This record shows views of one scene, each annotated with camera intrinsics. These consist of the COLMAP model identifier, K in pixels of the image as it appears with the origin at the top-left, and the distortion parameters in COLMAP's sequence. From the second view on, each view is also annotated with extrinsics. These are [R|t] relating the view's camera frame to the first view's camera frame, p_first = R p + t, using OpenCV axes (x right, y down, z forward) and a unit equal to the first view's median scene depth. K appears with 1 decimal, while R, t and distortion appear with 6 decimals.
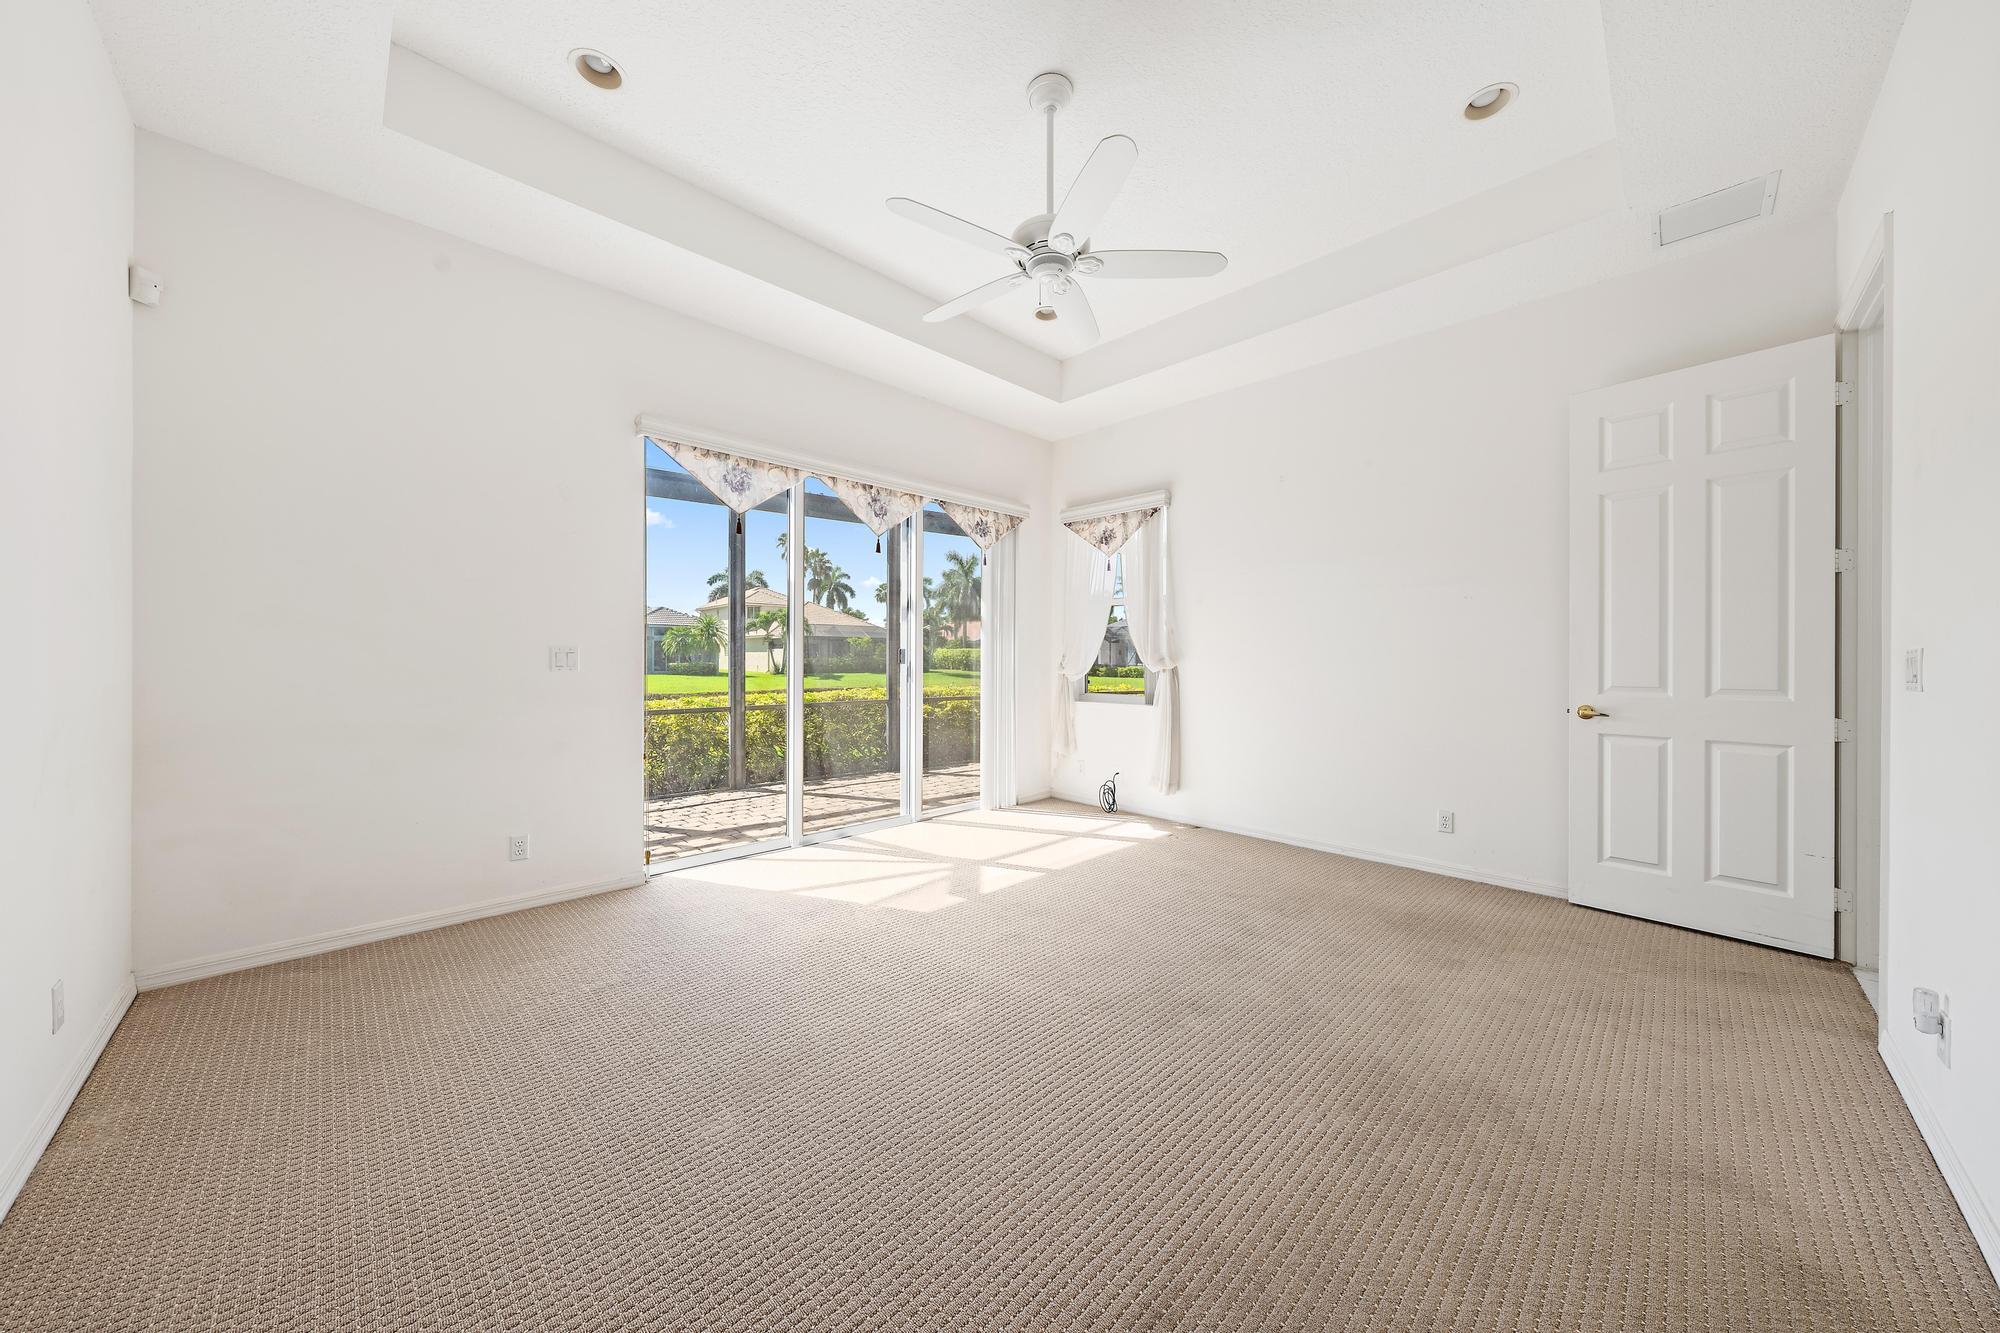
lens RADIAL K [[681.5, 0, 1010.1], [0, 681.5, 664.0], [0, 0, 1]] dist [-0.000771, 0.000462]
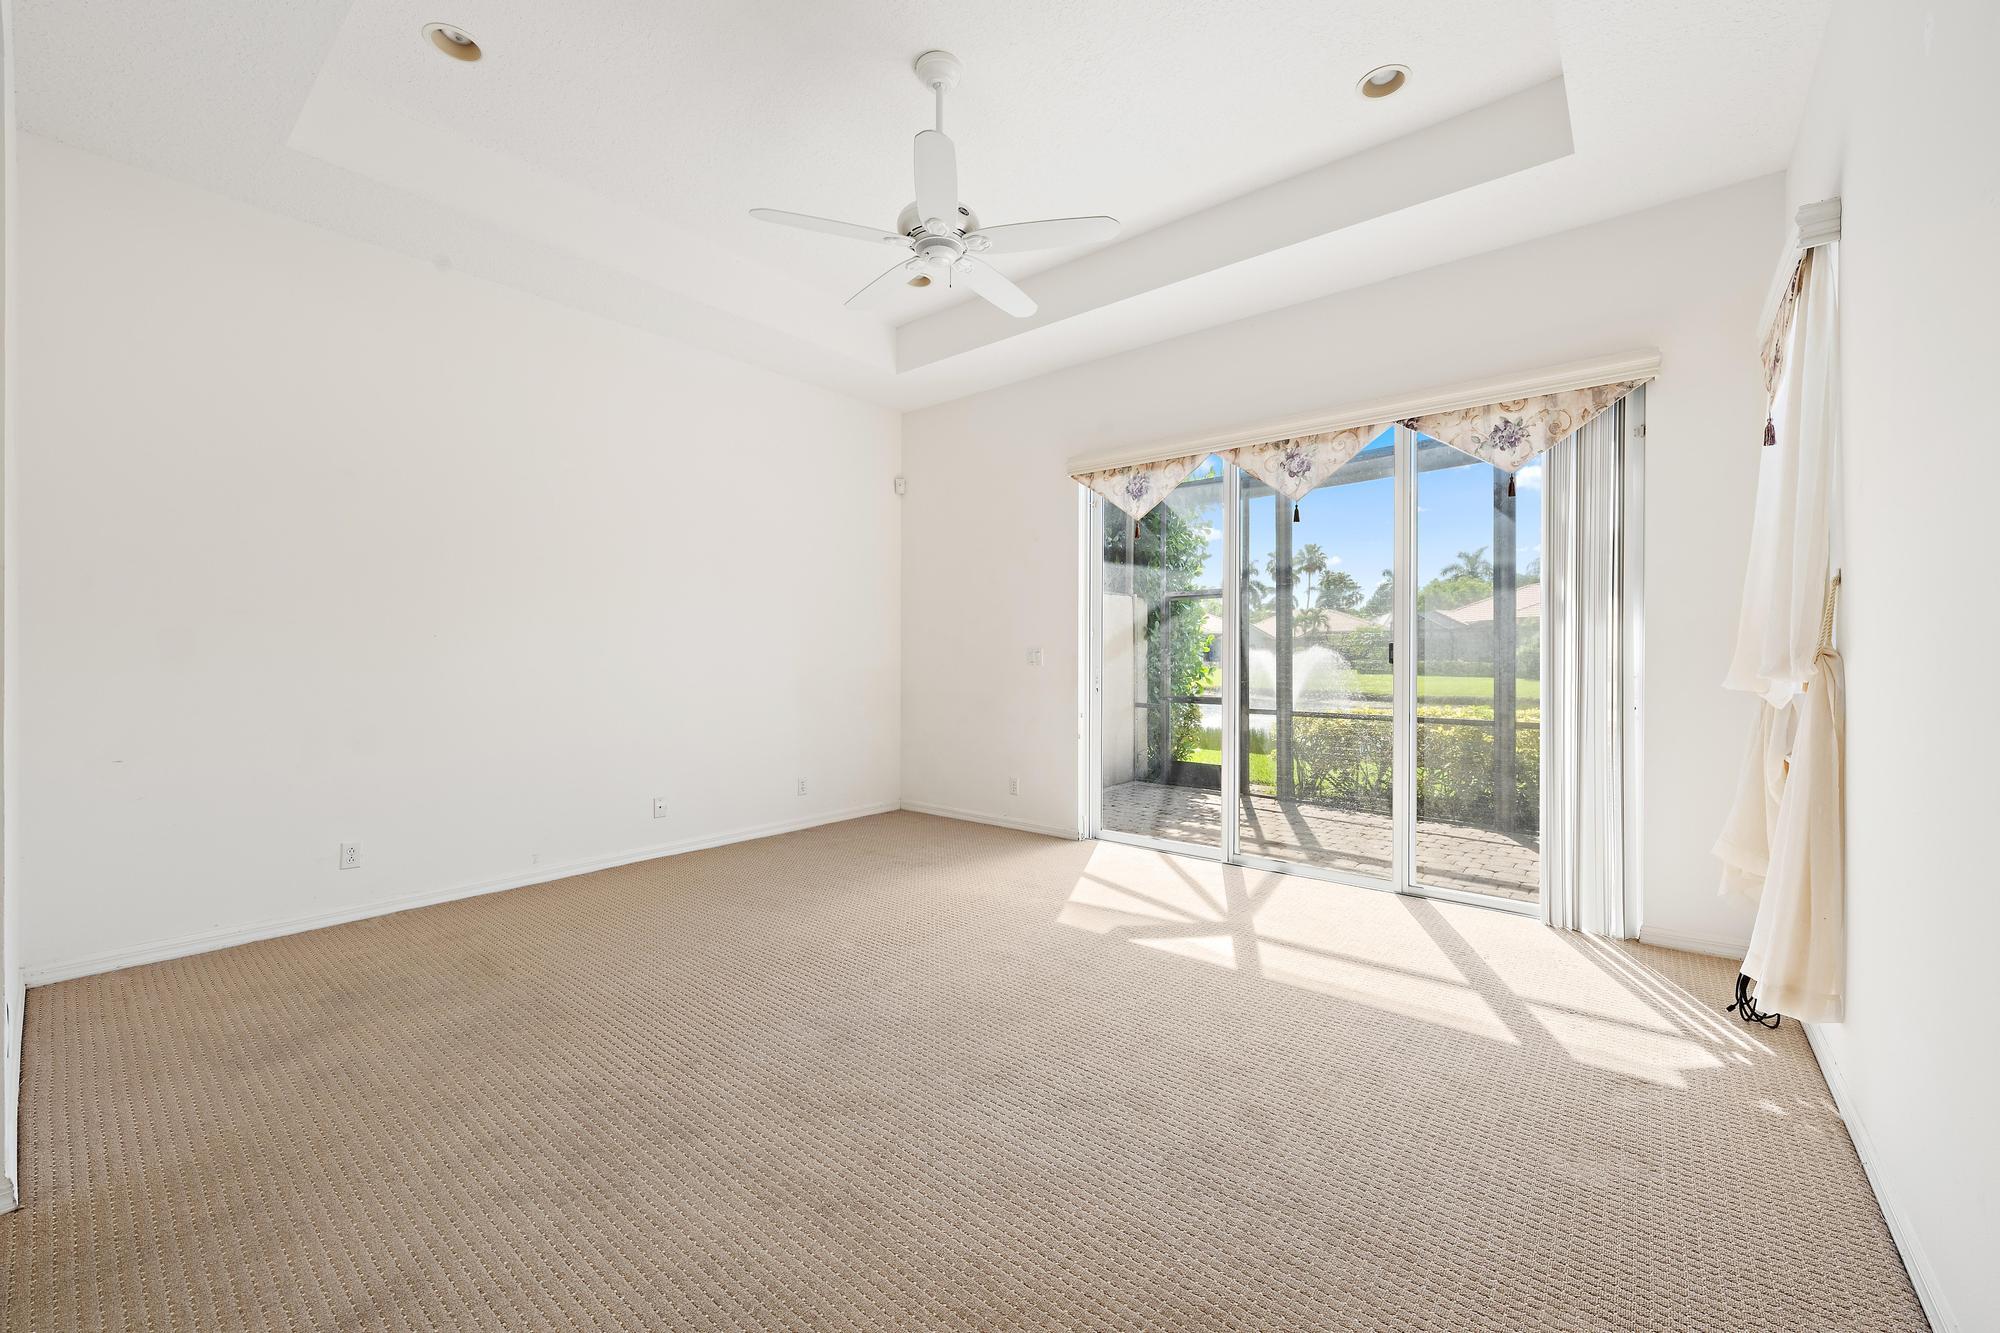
lens RADIAL K [[795.9, 0, 982.0], [0, 795.9, 650.1], [0, 0, 1]] dist [0.004265, 0.000058]
pose [[0.084722, -0.010209, -0.996352, 0.696806], [-0.009304, 0.999896, -0.011037, -0.001336], [0.996361, 0.010205, 0.084618, 0.565871]]
